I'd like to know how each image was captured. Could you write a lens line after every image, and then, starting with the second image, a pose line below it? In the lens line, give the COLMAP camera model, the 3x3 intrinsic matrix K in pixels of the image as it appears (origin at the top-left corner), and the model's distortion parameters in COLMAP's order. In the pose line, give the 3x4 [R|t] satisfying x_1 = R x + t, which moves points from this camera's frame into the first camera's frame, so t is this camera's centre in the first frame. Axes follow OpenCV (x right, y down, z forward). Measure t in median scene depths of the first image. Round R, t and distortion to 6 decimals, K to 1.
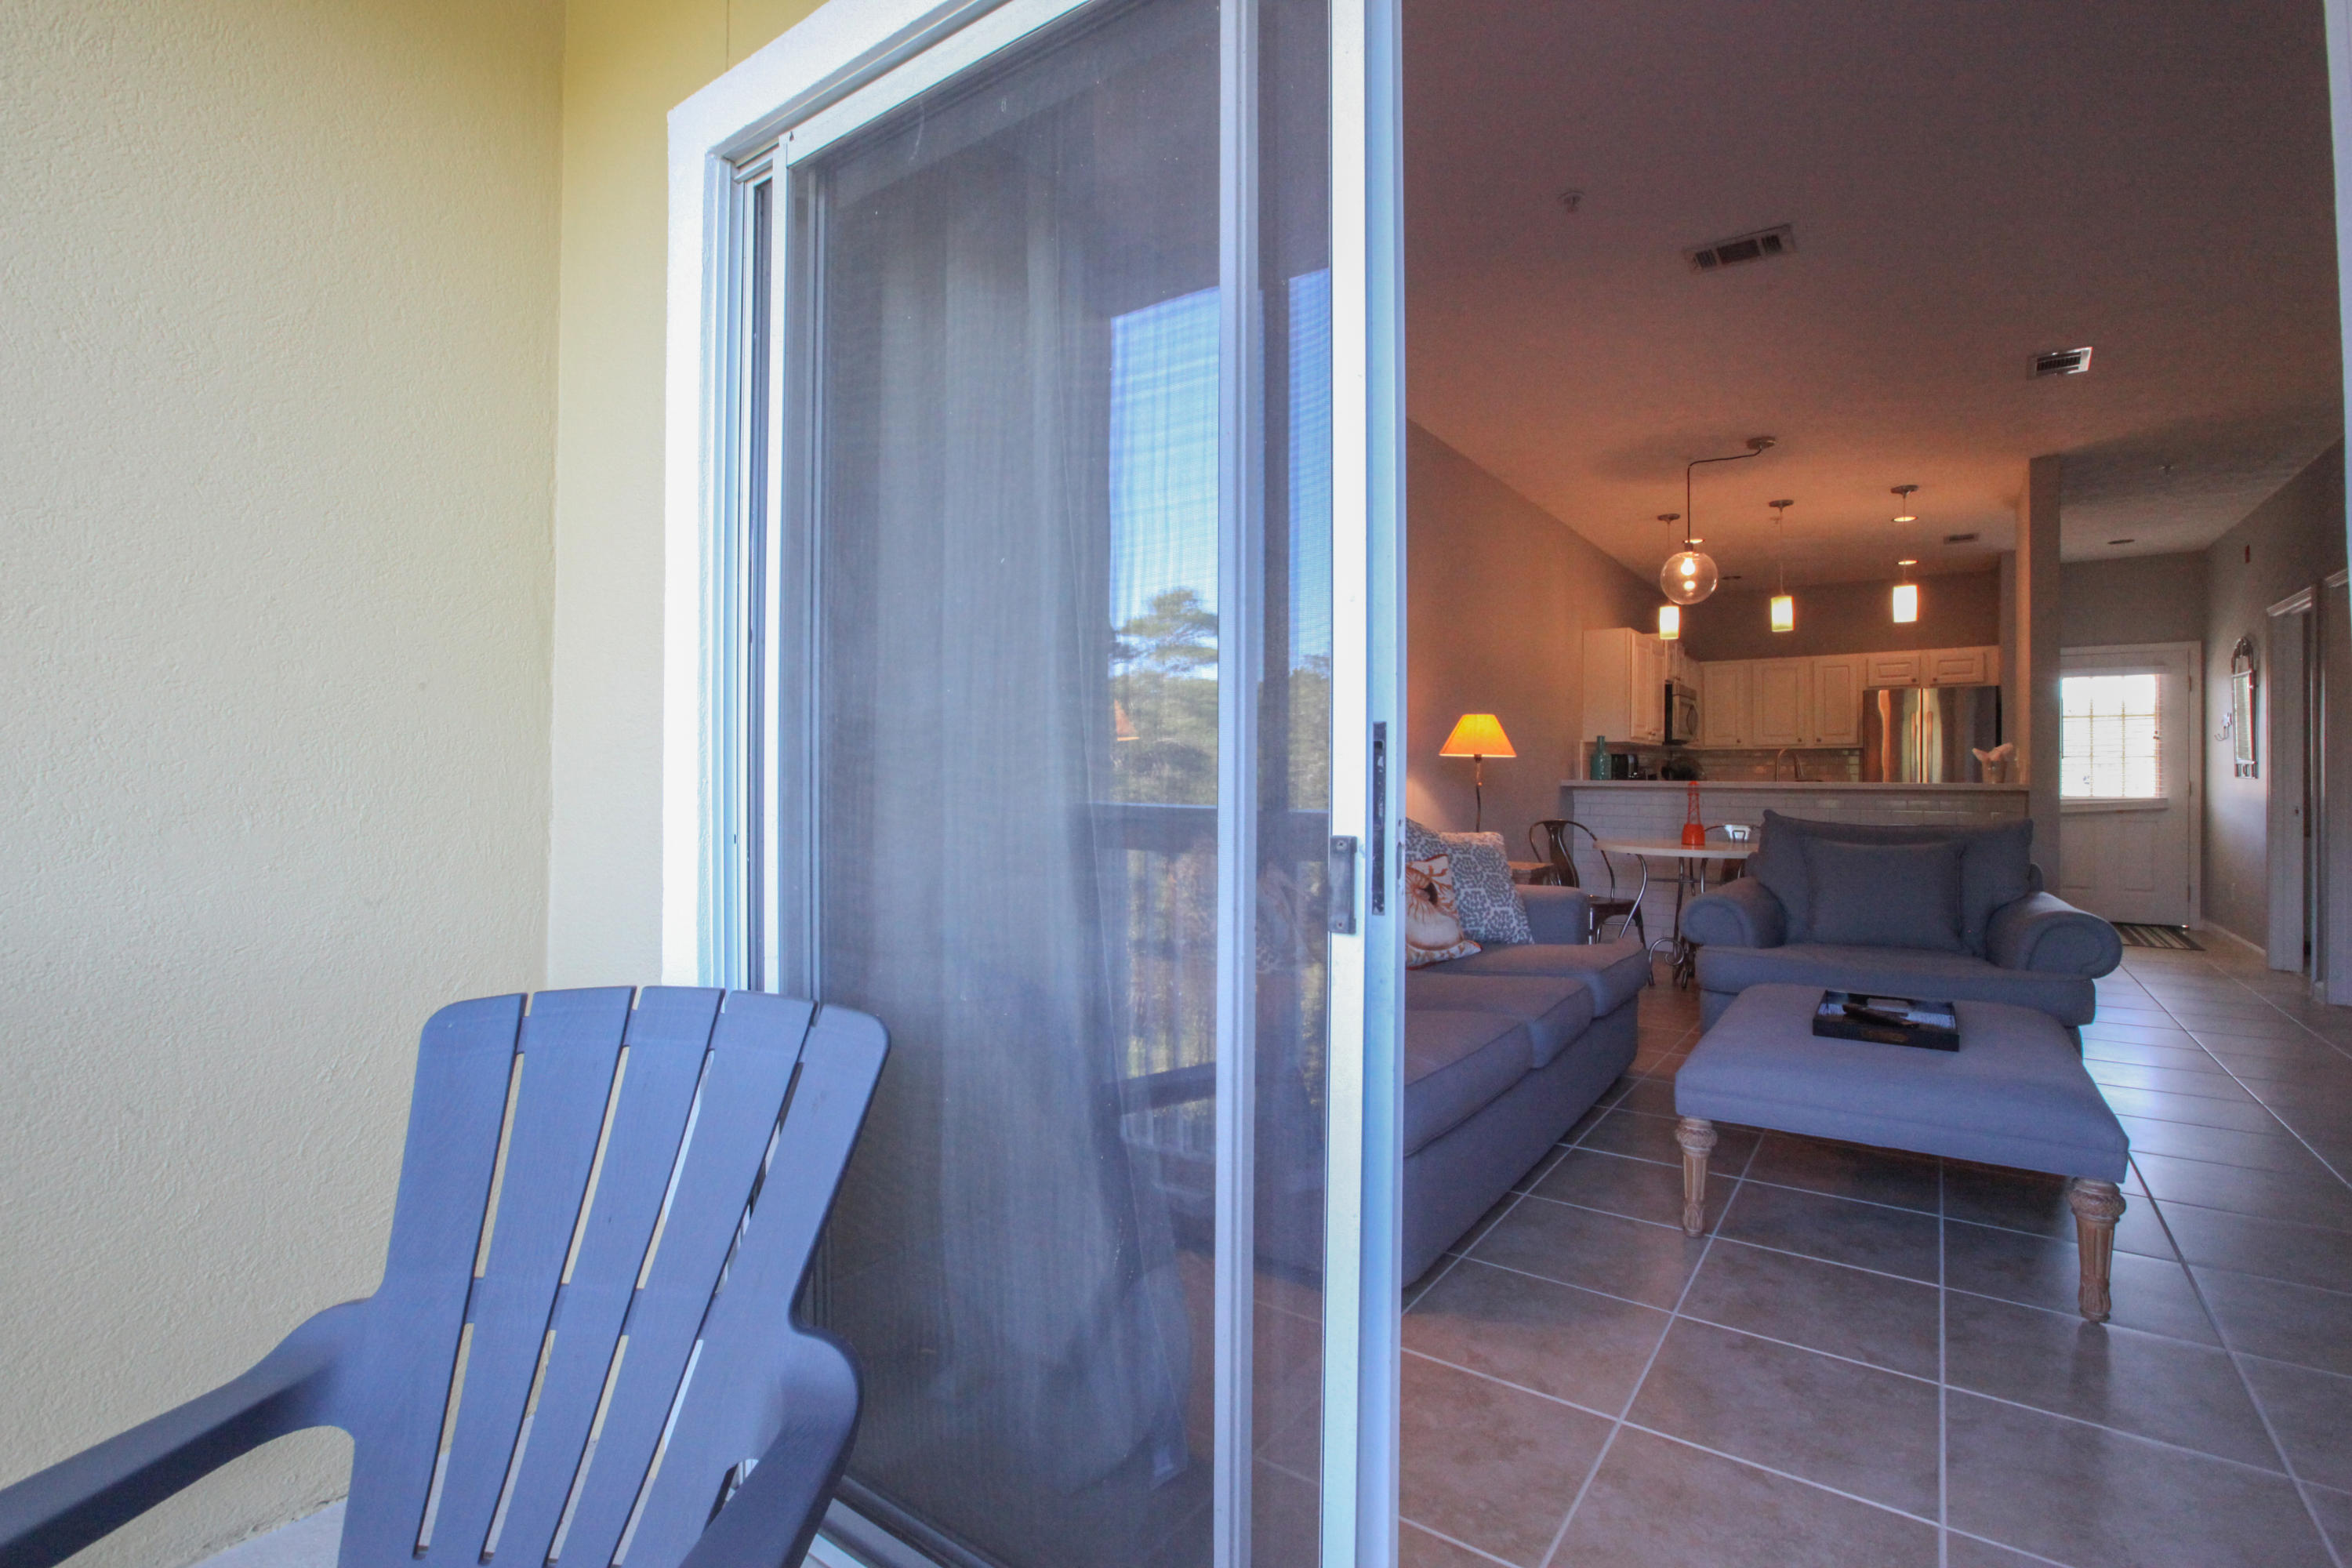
lens RADIAL K [[1067.0, 0, 1176.0], [0, 1067.0, 784.0], [0, 0, 1]] dist [-0.051156, 0.016749]
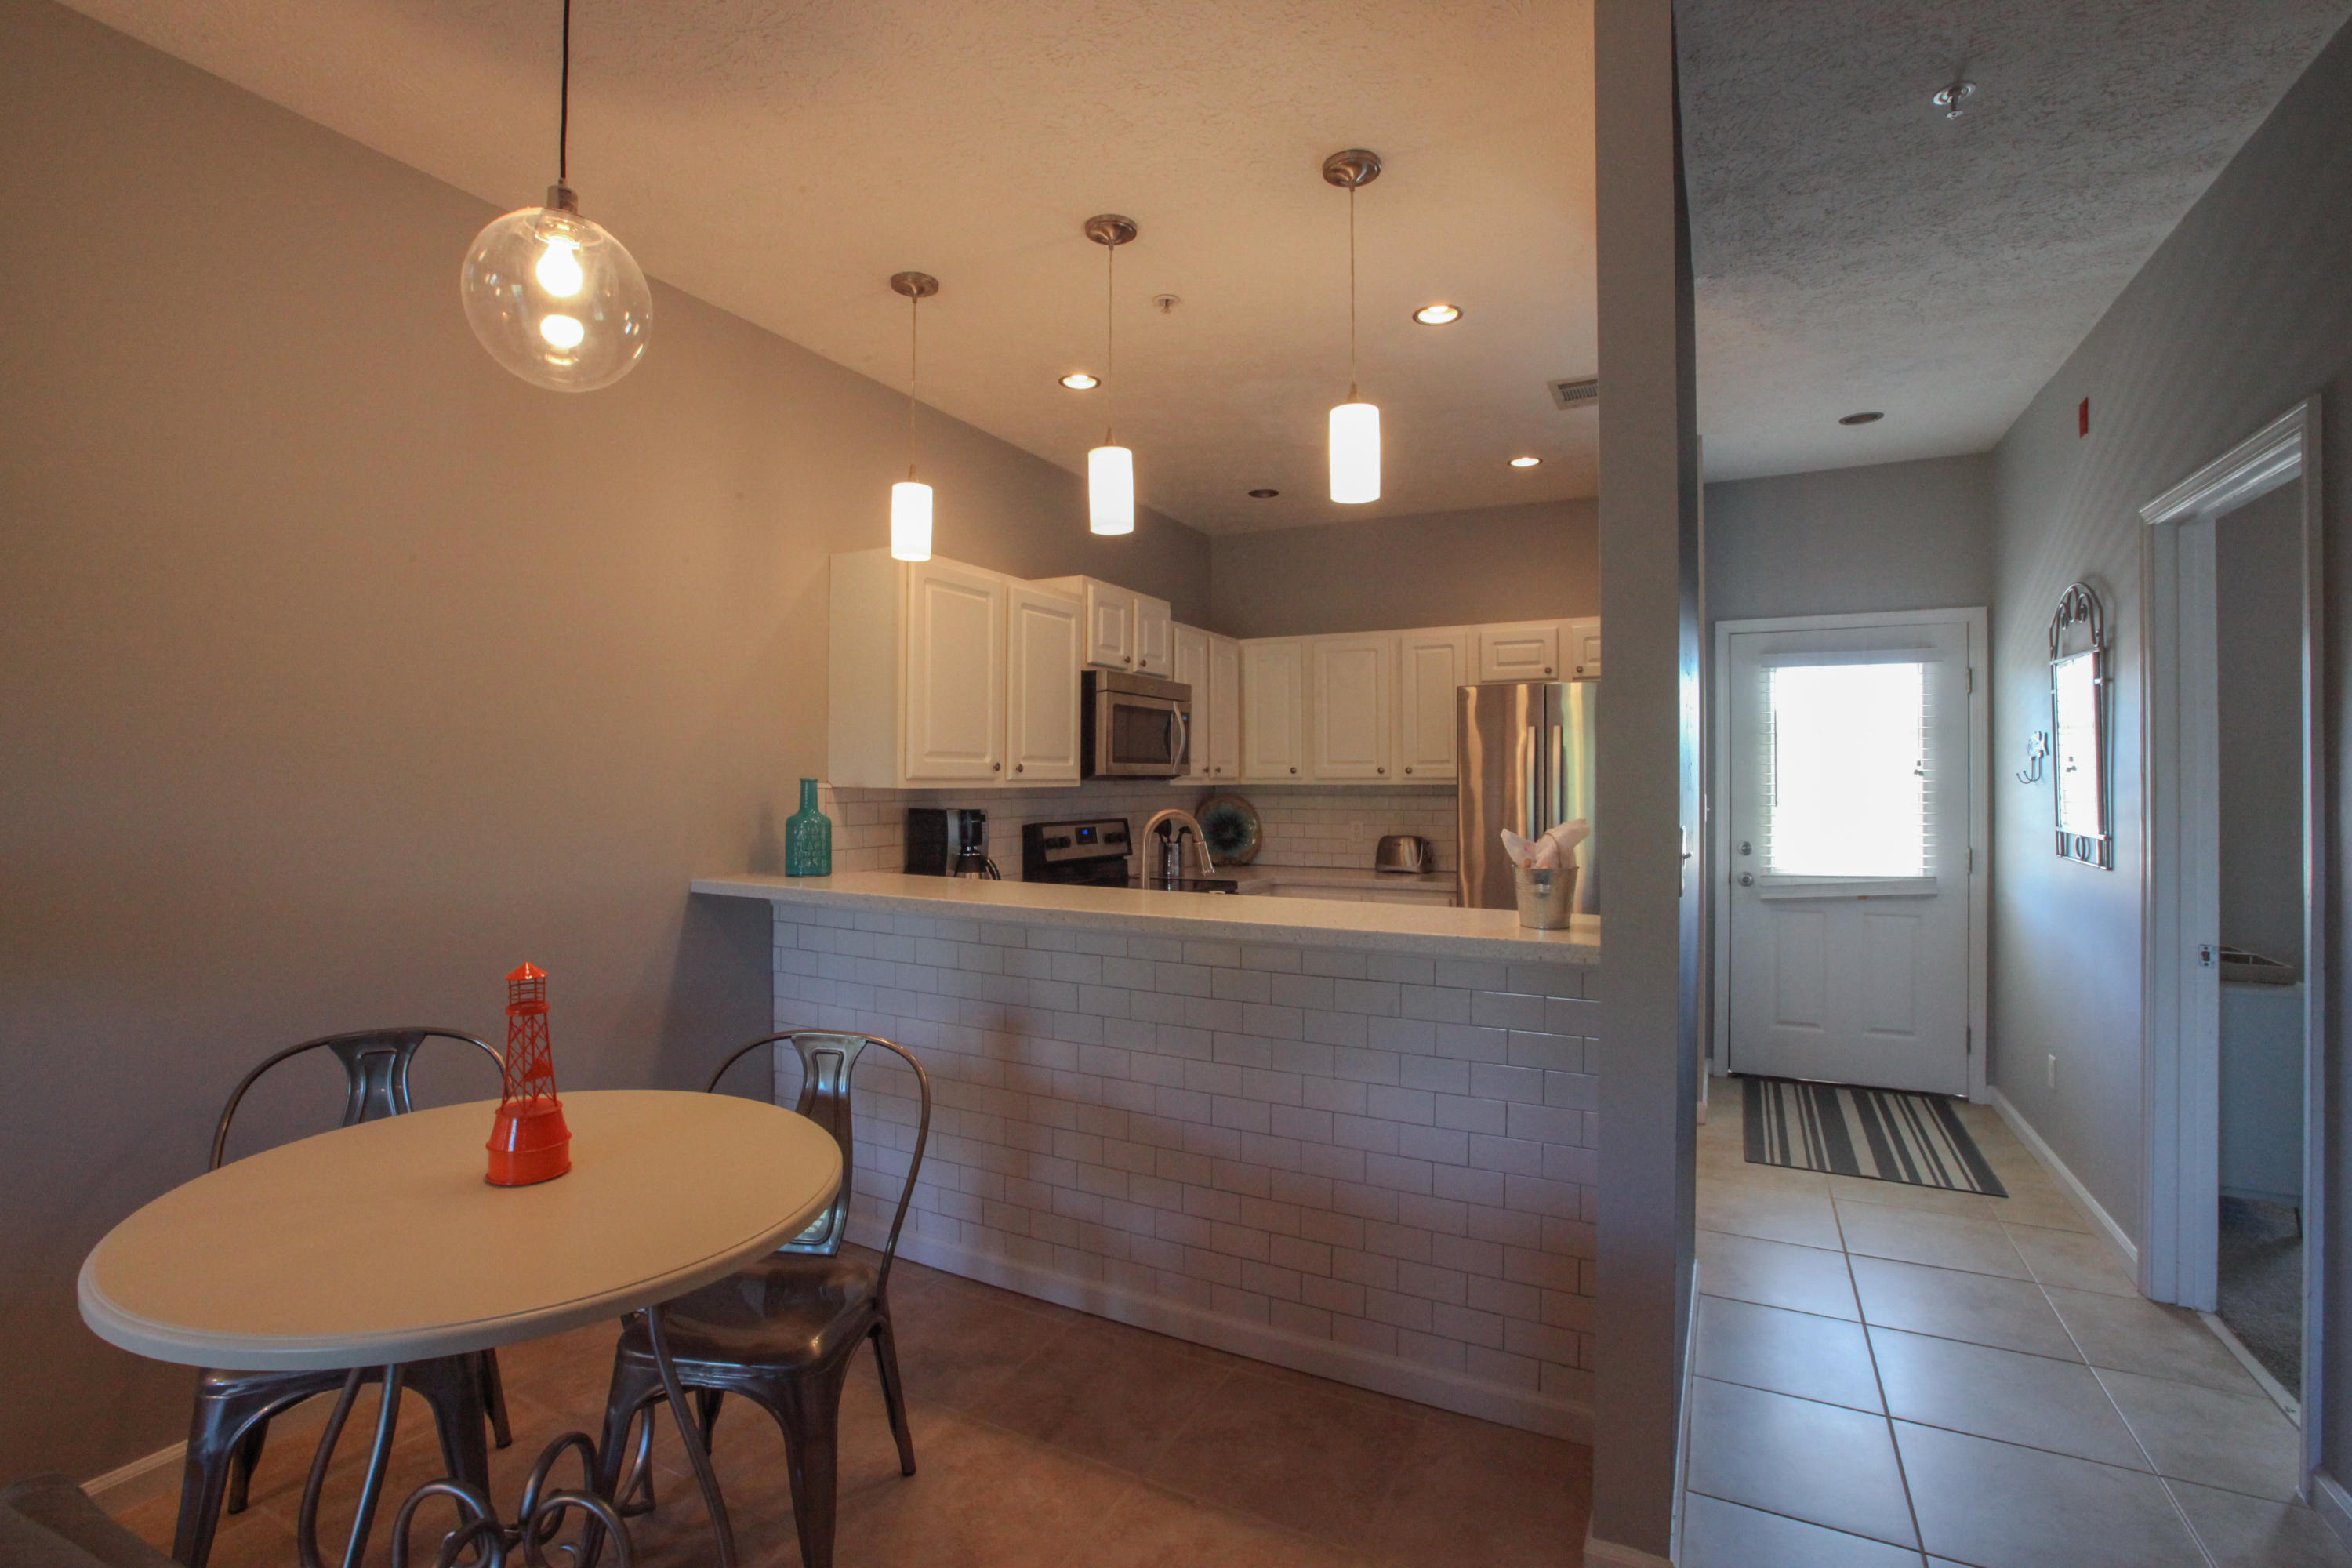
lens RADIAL K [[1067.0, 0, 1176.0], [0, 1067.0, 784.0], [0, 0, 1]] dist [-0.051156, 0.016749]
pose [[0.988422, -0.001448, 0.151724, 0.520325], [0.001873, 0.999995, -0.002660, -0.043757], [-0.151719, 0.002914, 0.988419, 0.561565]]
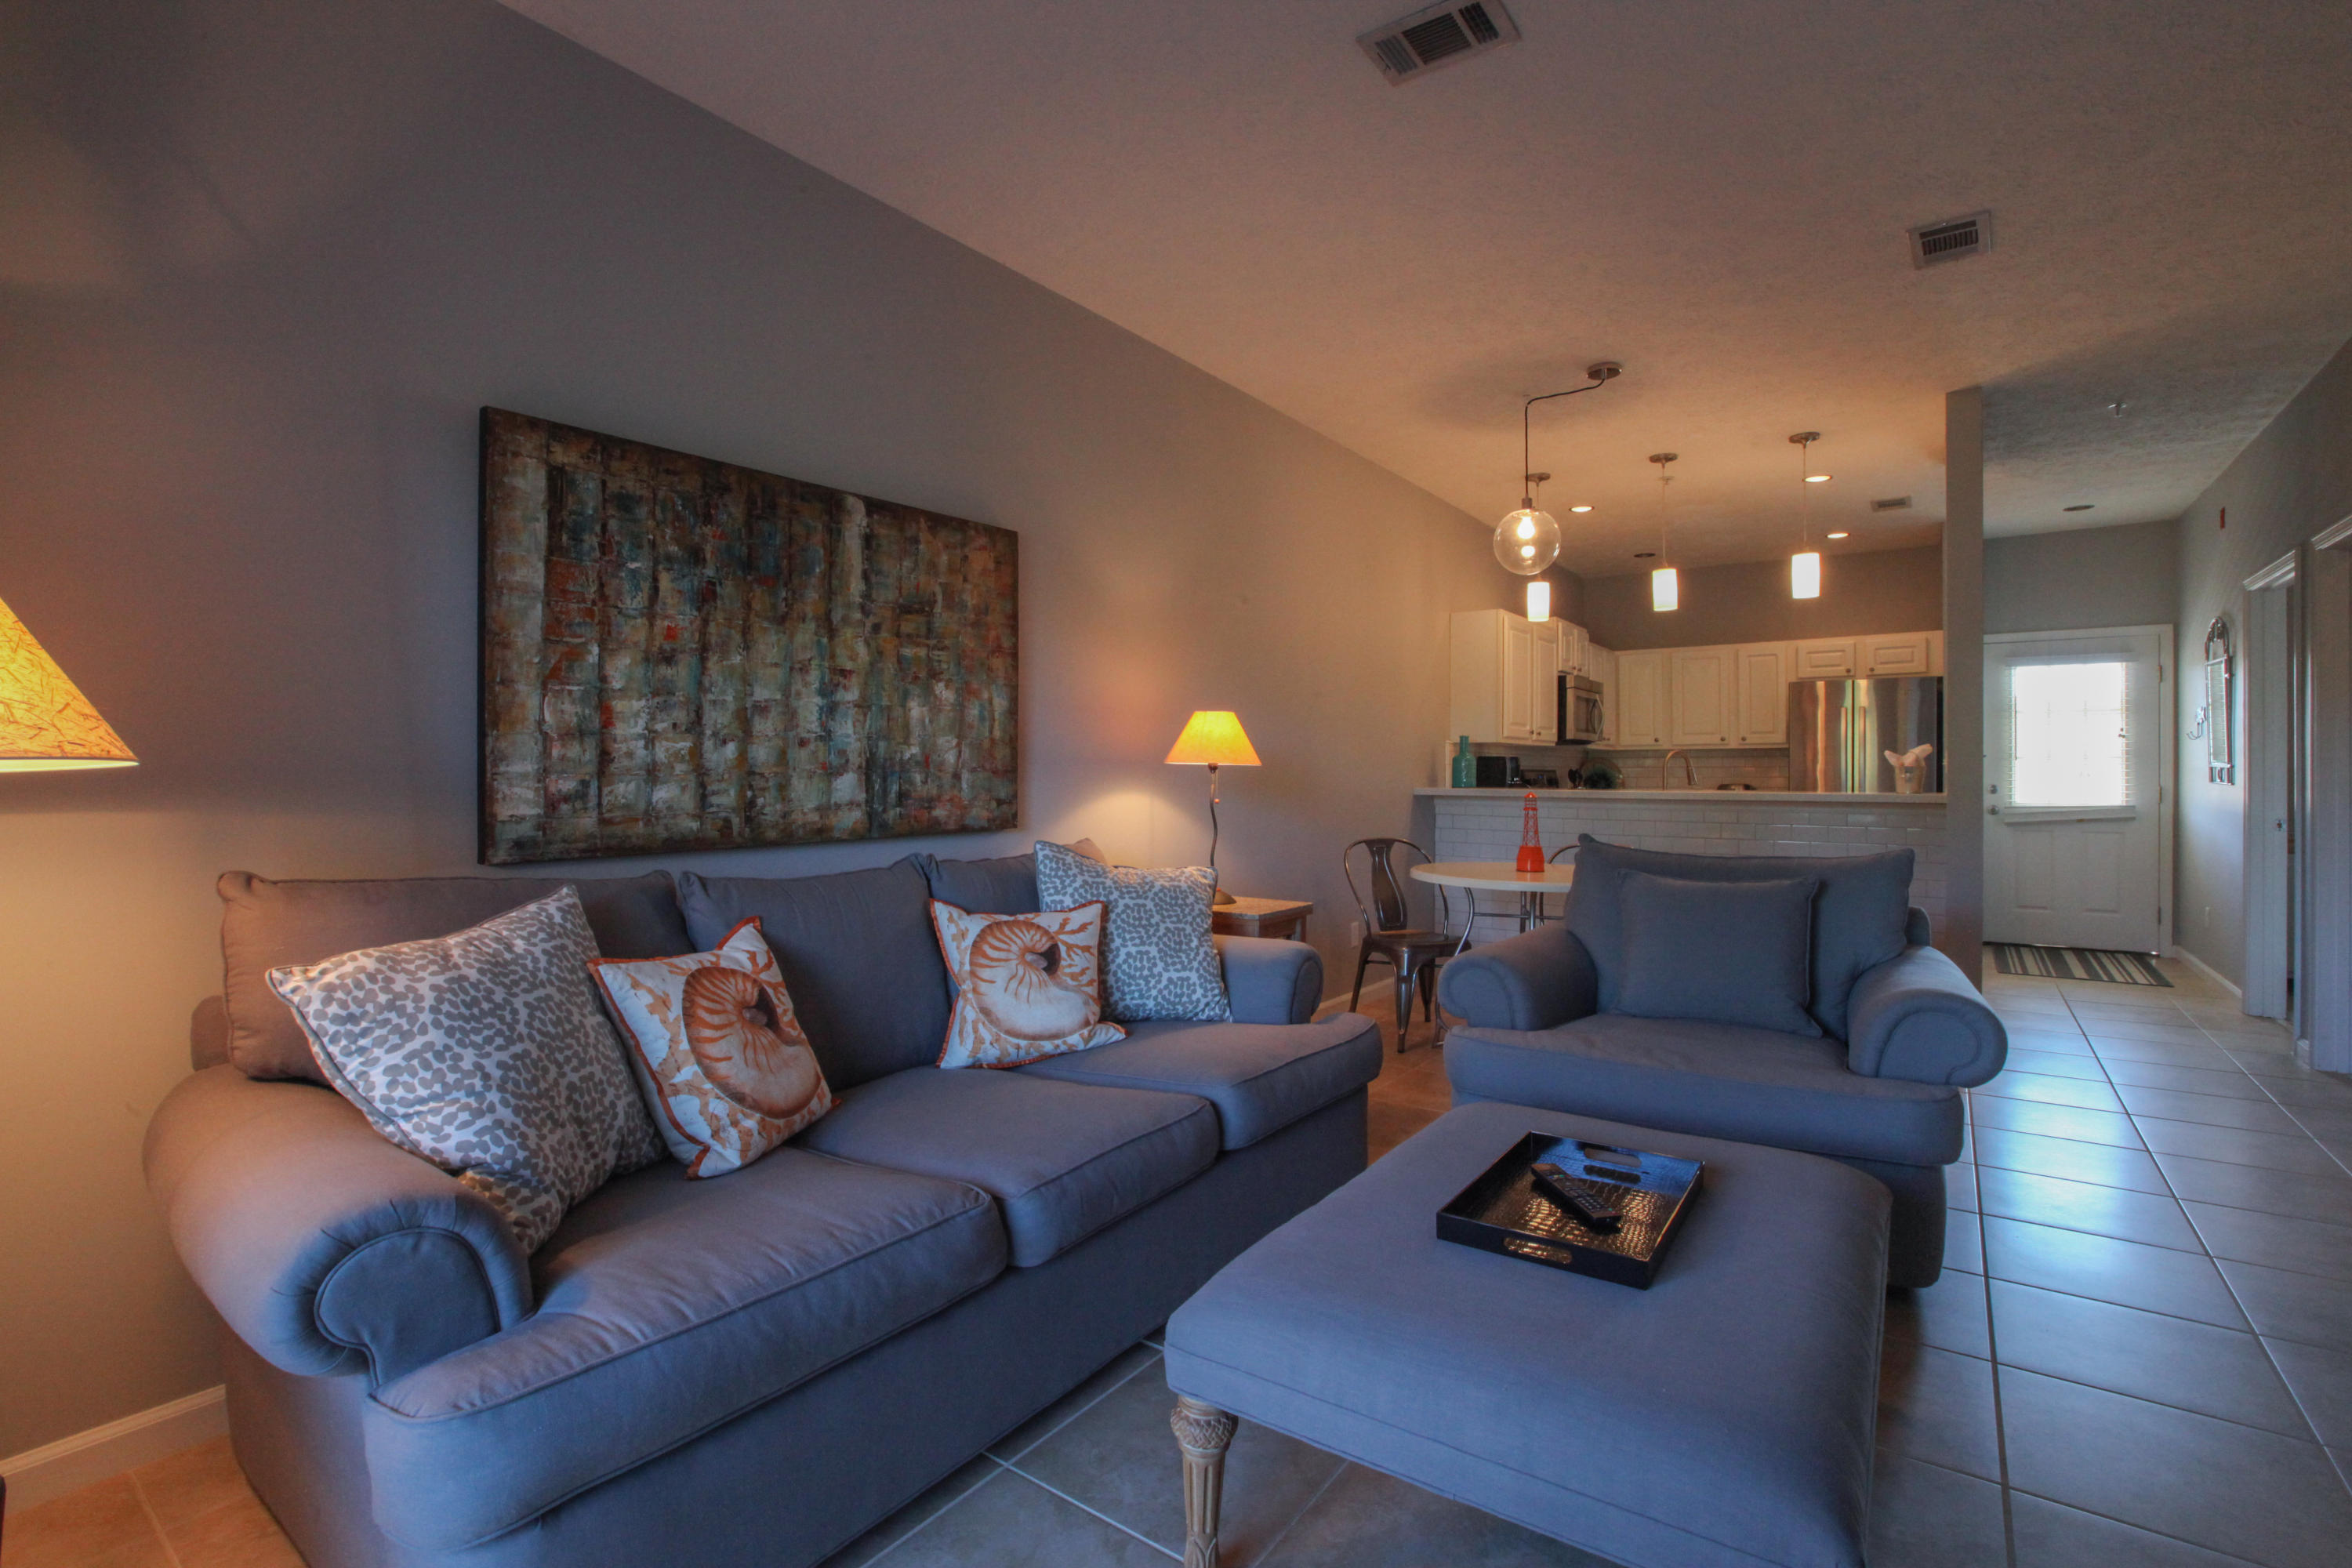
lens RADIAL K [[1067.0, 0, 1176.0], [0, 1067.0, 784.0], [0, 0, 1]] dist [-0.051156, 0.016749]
pose [[0.999997, -0.002483, -0.000217, 0.181102], [0.002484, 0.999994, 0.002498, -0.009935], [0.000211, -0.002499, 0.999997, 0.153538]]
